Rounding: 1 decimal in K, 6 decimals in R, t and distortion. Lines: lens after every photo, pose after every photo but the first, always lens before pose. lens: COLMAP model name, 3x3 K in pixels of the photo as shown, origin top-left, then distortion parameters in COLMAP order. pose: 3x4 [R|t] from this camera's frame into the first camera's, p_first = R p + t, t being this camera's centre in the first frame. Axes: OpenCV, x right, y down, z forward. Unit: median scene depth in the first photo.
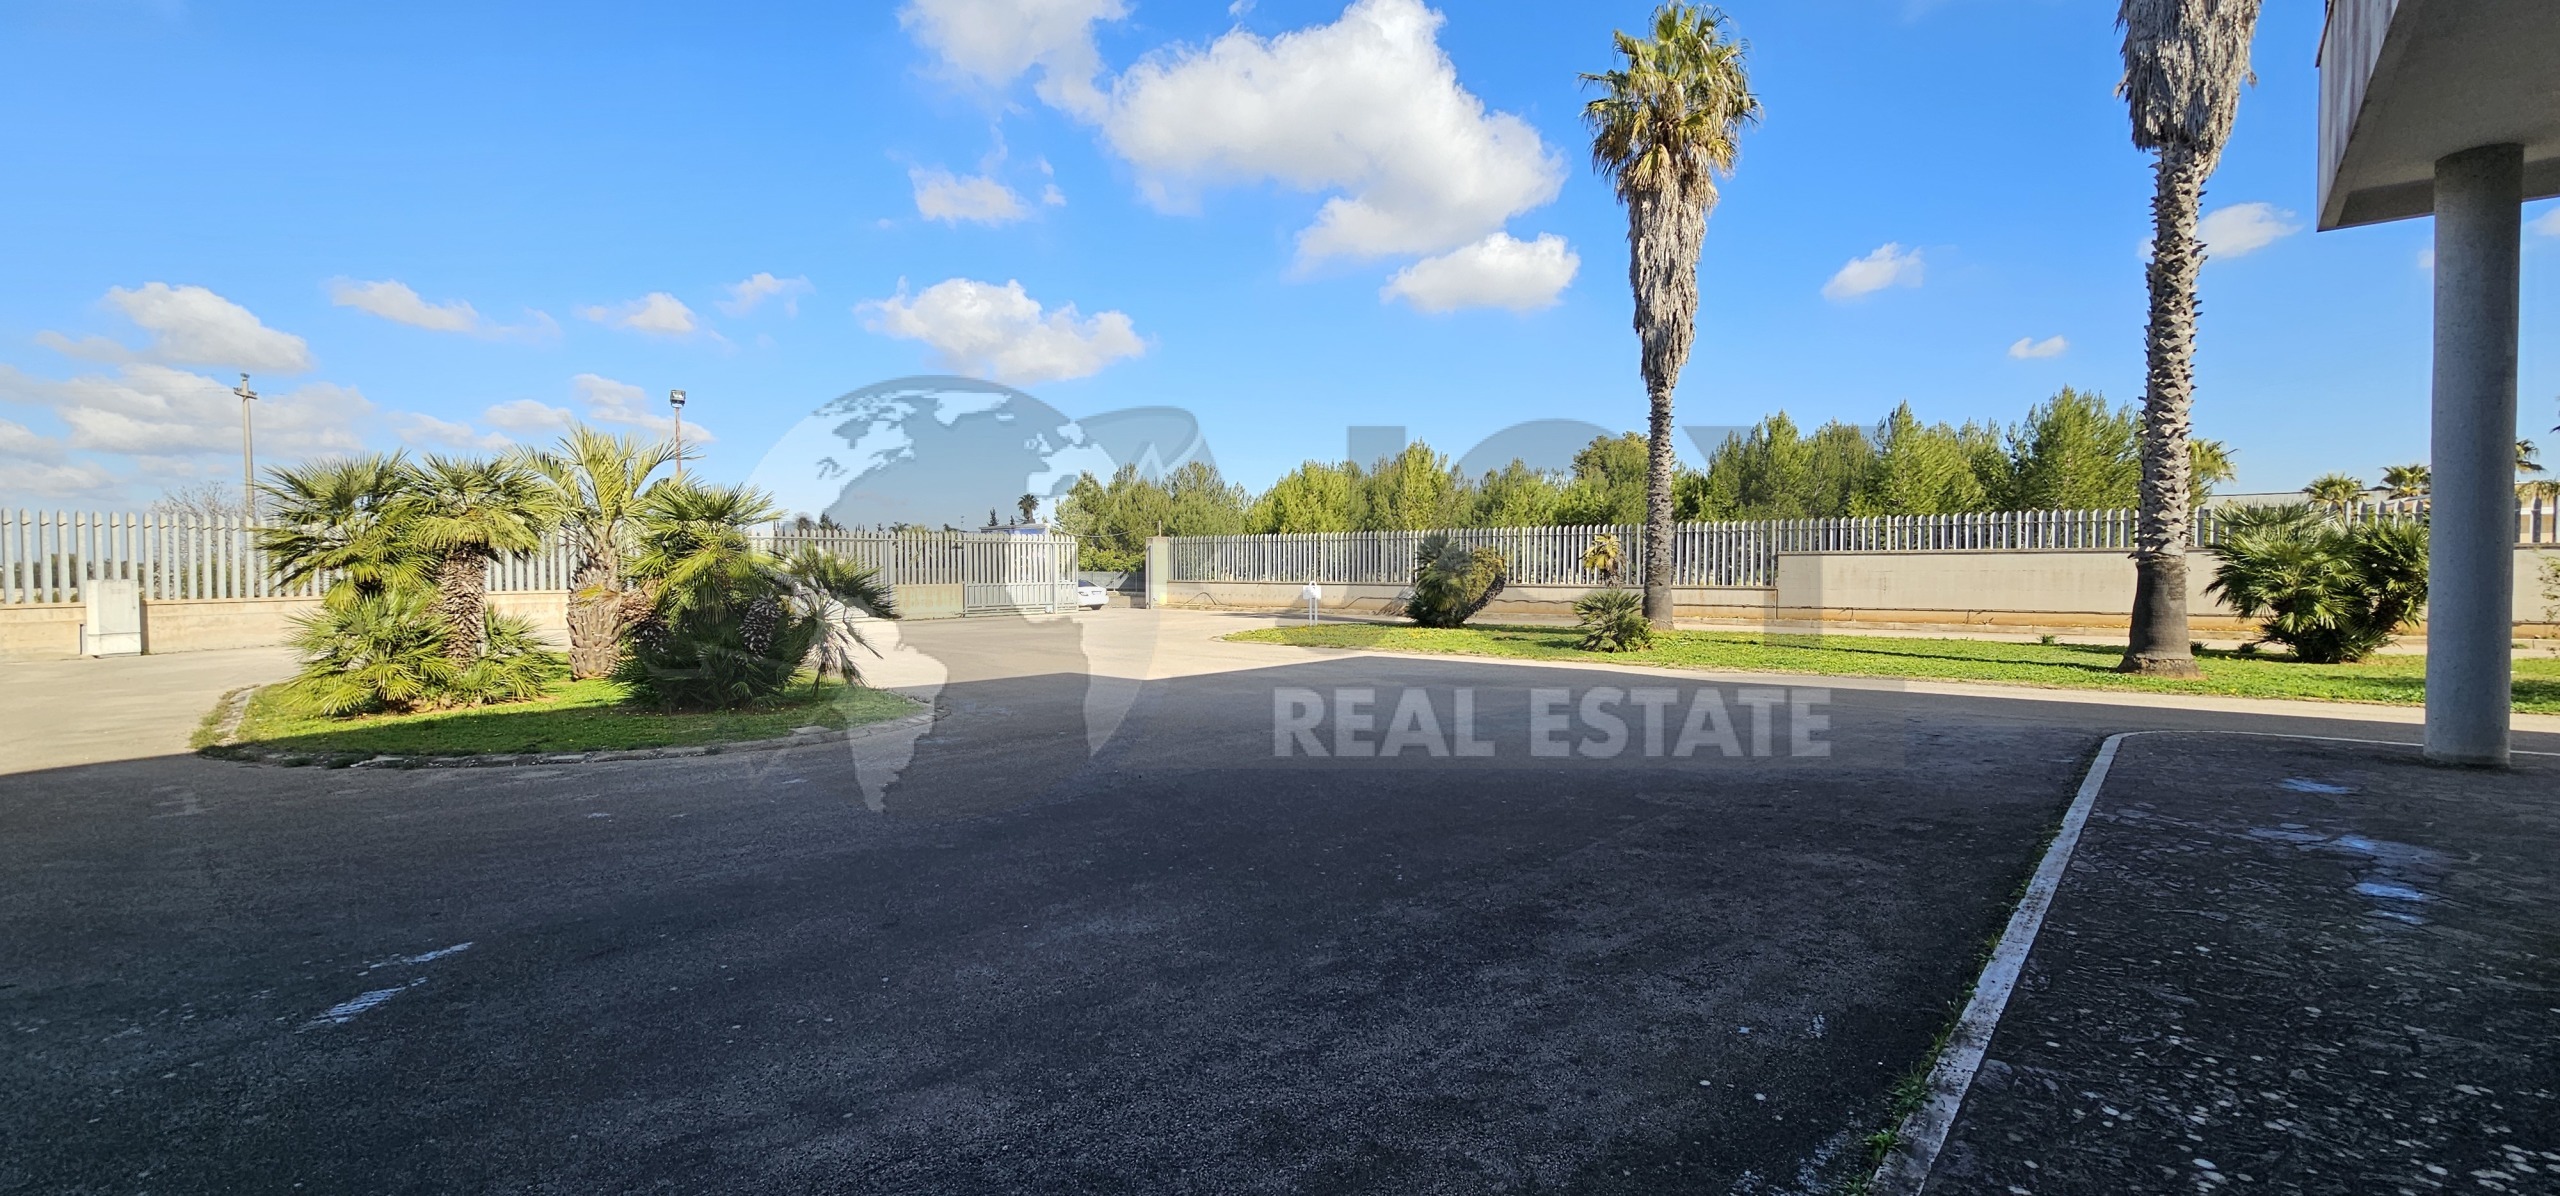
lens RADIAL K [[1052.2, 0, 1298.1], [0, 1052.2, 584.6], [0, 0, 1]] dist [-0.005514, 0.001538]
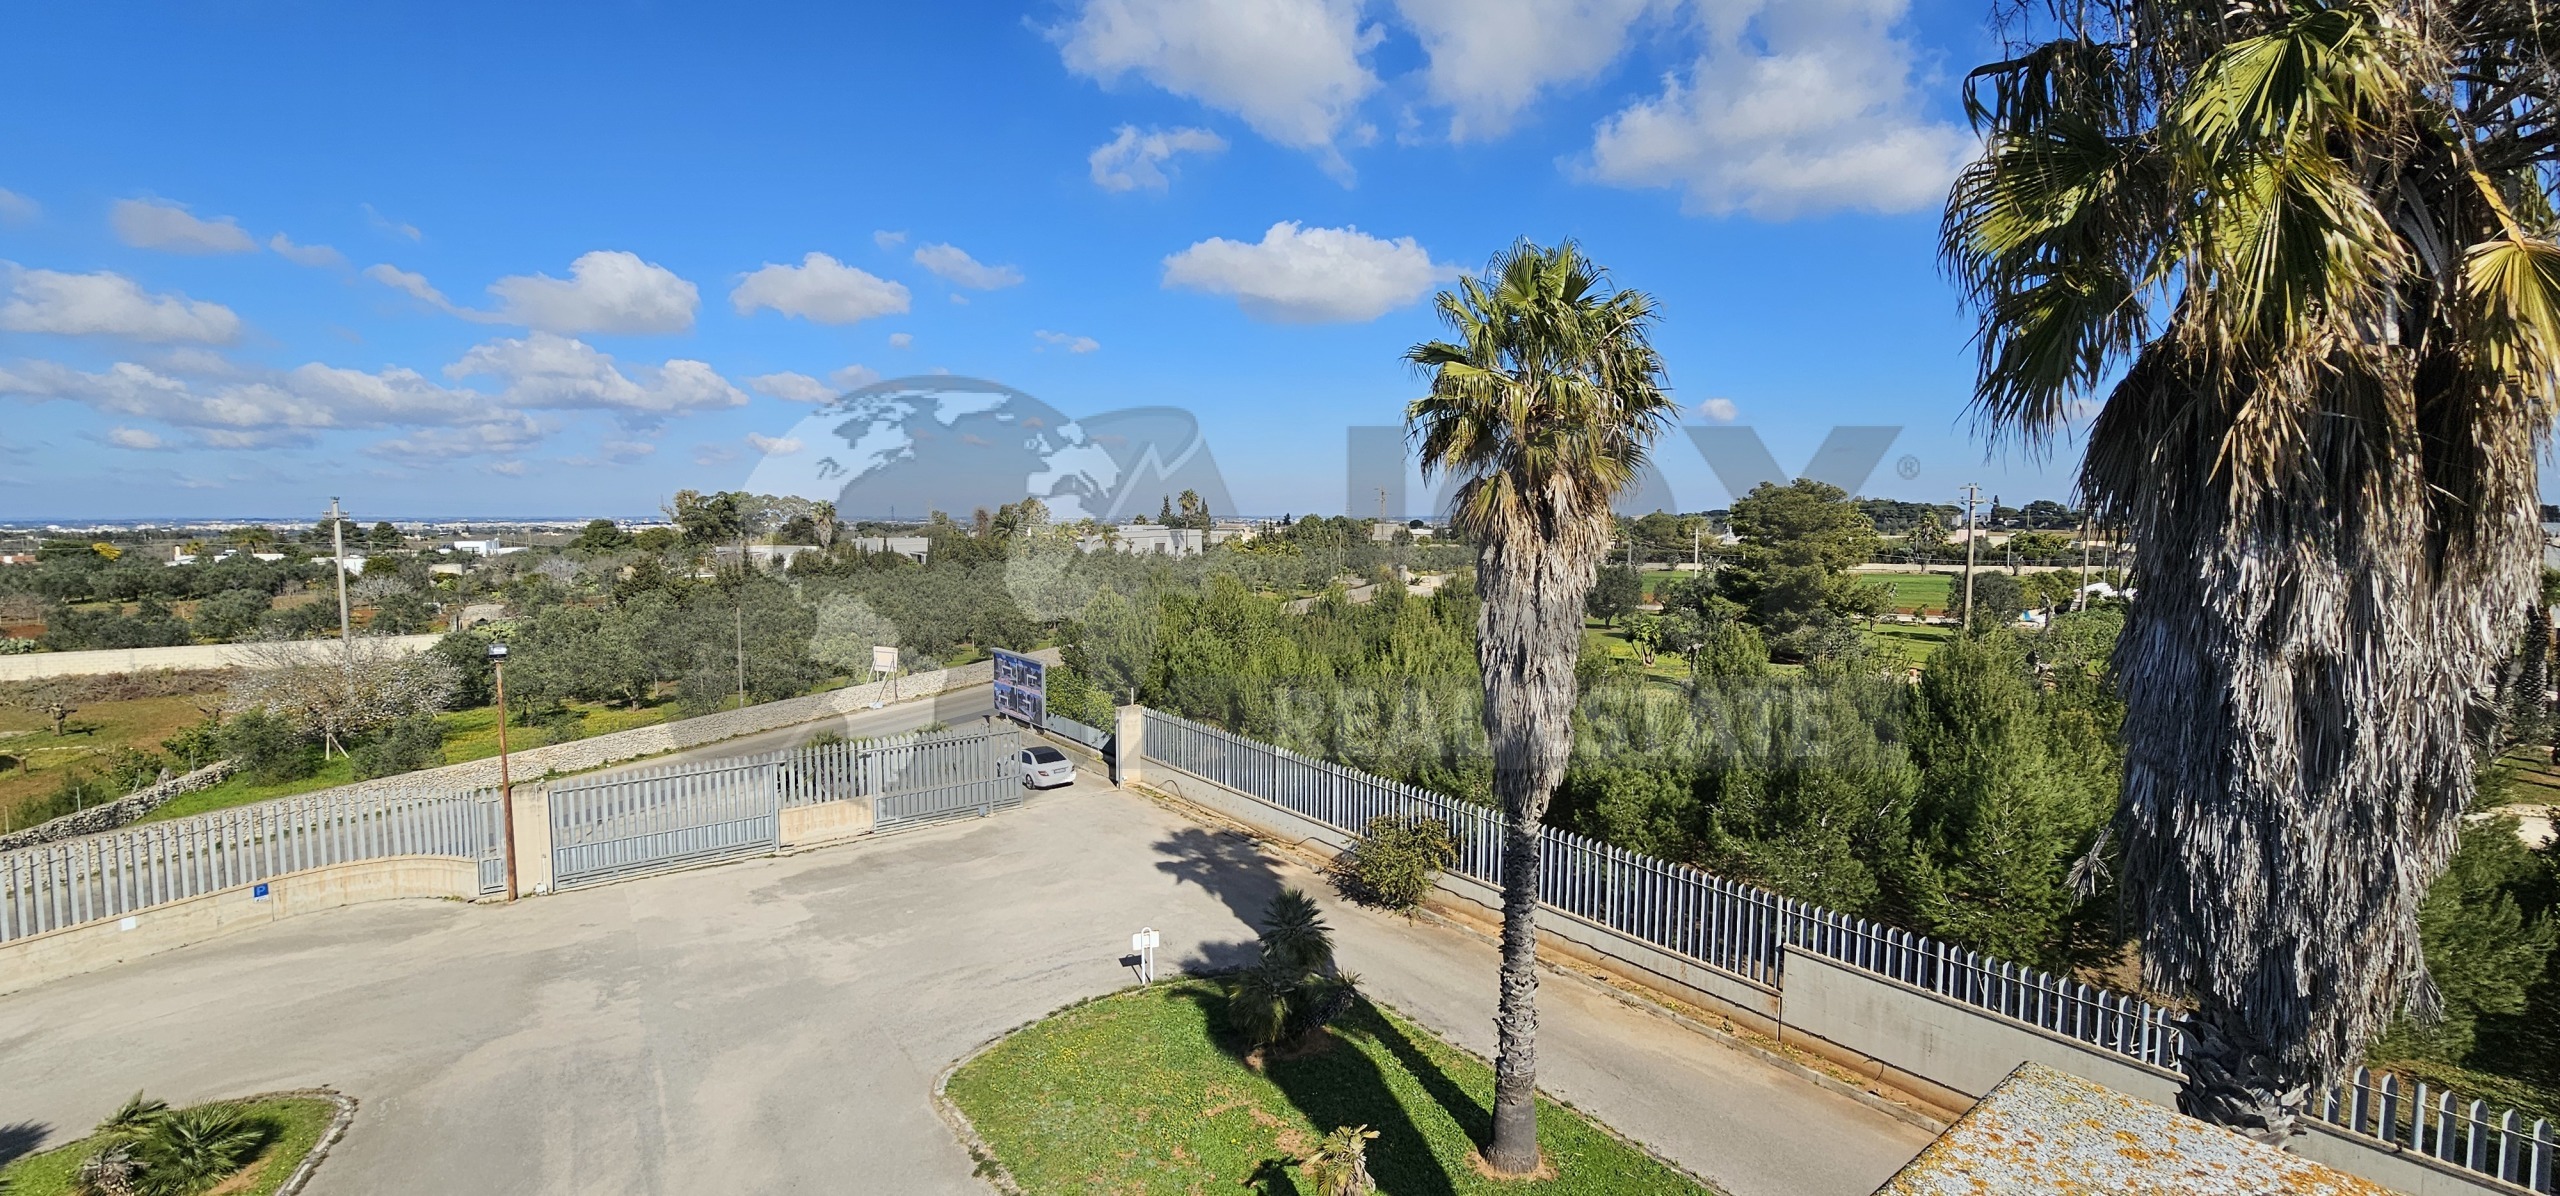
lens RADIAL K [[1052.2, 0, 1288.2], [0, 1052.2, 585.3], [0, 0, 1]] dist [-0.005514, 0.001538]
pose [[0.977585, 0.024941, -0.209058, 0.572599], [-0.015686, 0.998827, 0.045812, -0.612189], [0.209956, -0.041506, 0.976830, 0.544866]]
